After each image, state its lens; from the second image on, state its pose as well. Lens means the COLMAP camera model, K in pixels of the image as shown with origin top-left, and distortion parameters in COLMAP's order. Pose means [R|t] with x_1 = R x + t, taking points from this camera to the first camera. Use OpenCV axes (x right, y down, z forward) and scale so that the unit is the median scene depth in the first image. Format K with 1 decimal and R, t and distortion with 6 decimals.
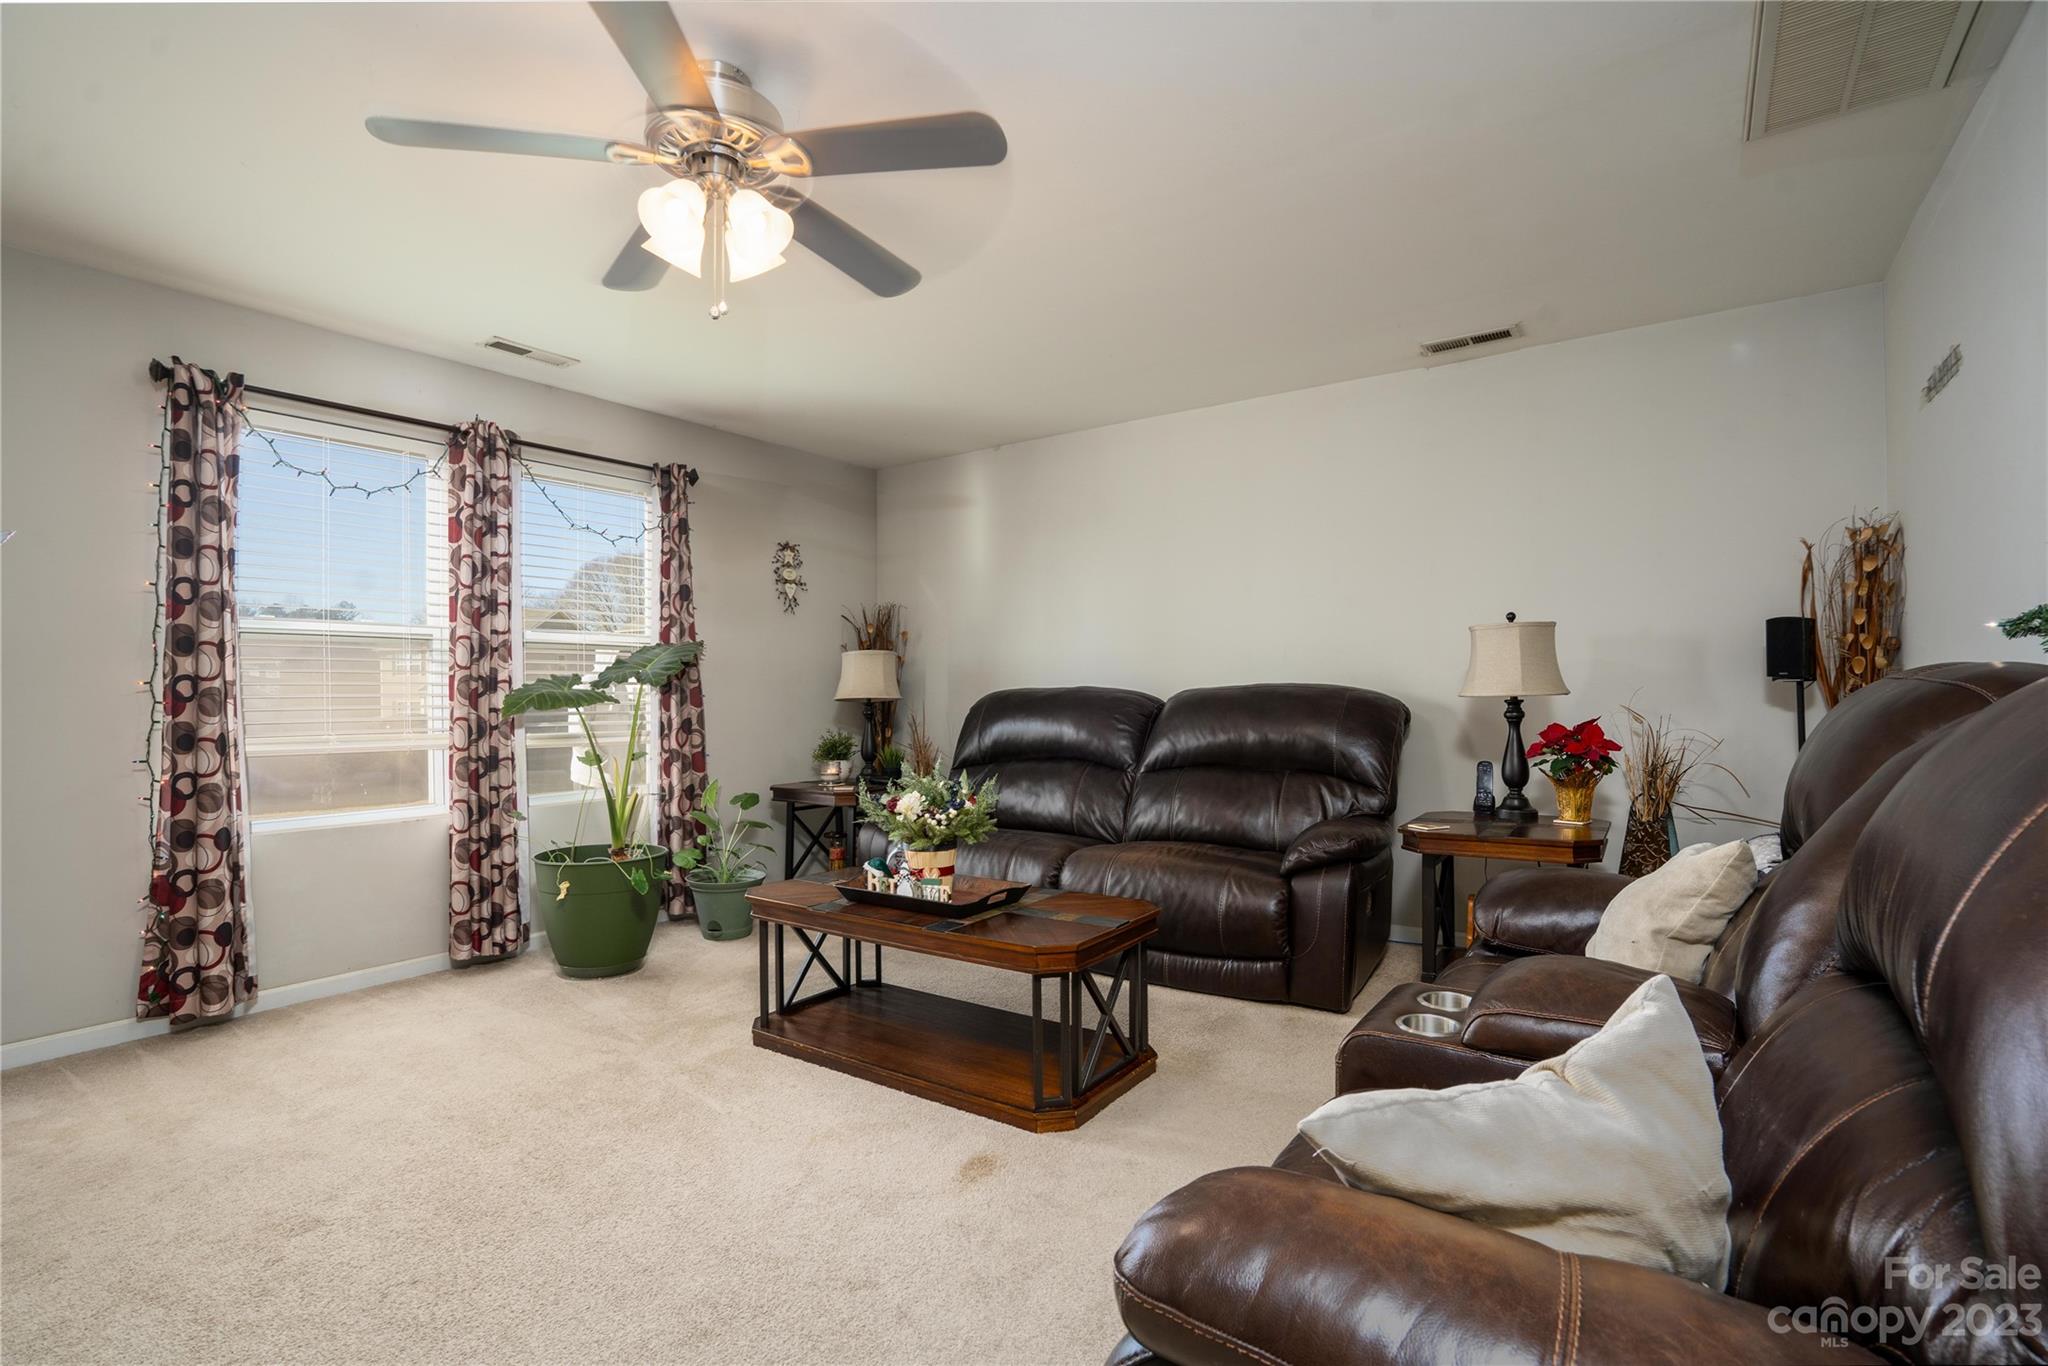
lens RADIAL K [[954.1, 0, 1021.8], [0, 954.1, 691.8], [0, 0, 1]] dist [-0.066893, 0.029003]
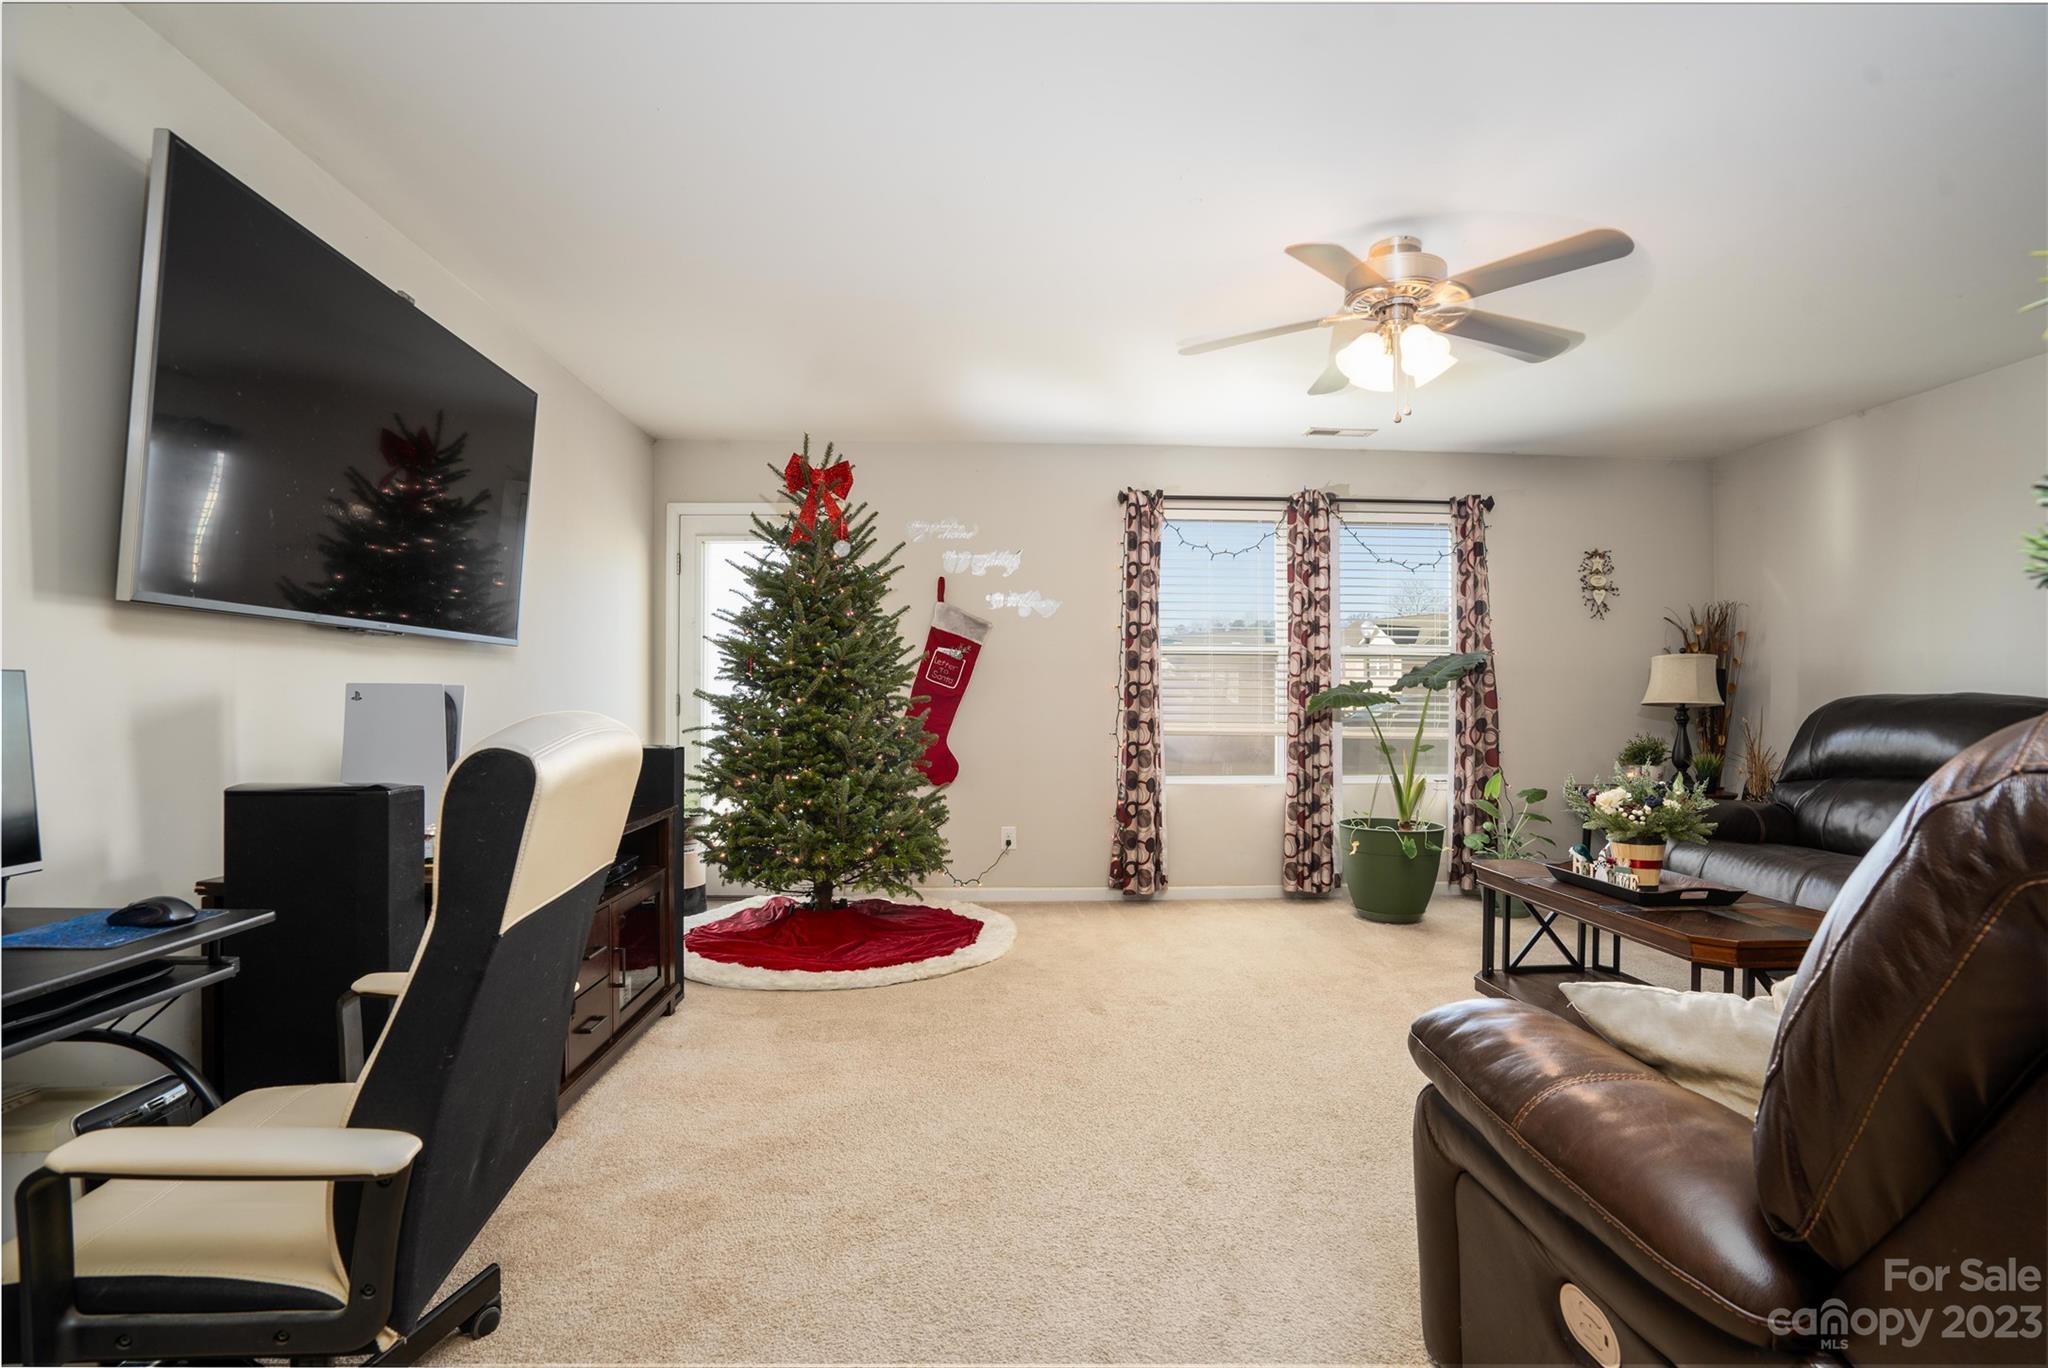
lens RADIAL K [[963.4, 0, 1027.1], [0, 963.4, 690.6], [0, 0, 1]] dist [-0.016927, 0.001069]
pose [[0.622111, 0.005804, -0.782908, 0.250061], [-0.007749, 0.999969, 0.001256, -0.002888], [0.782891, 0.005285, 0.622136, -0.167797]]
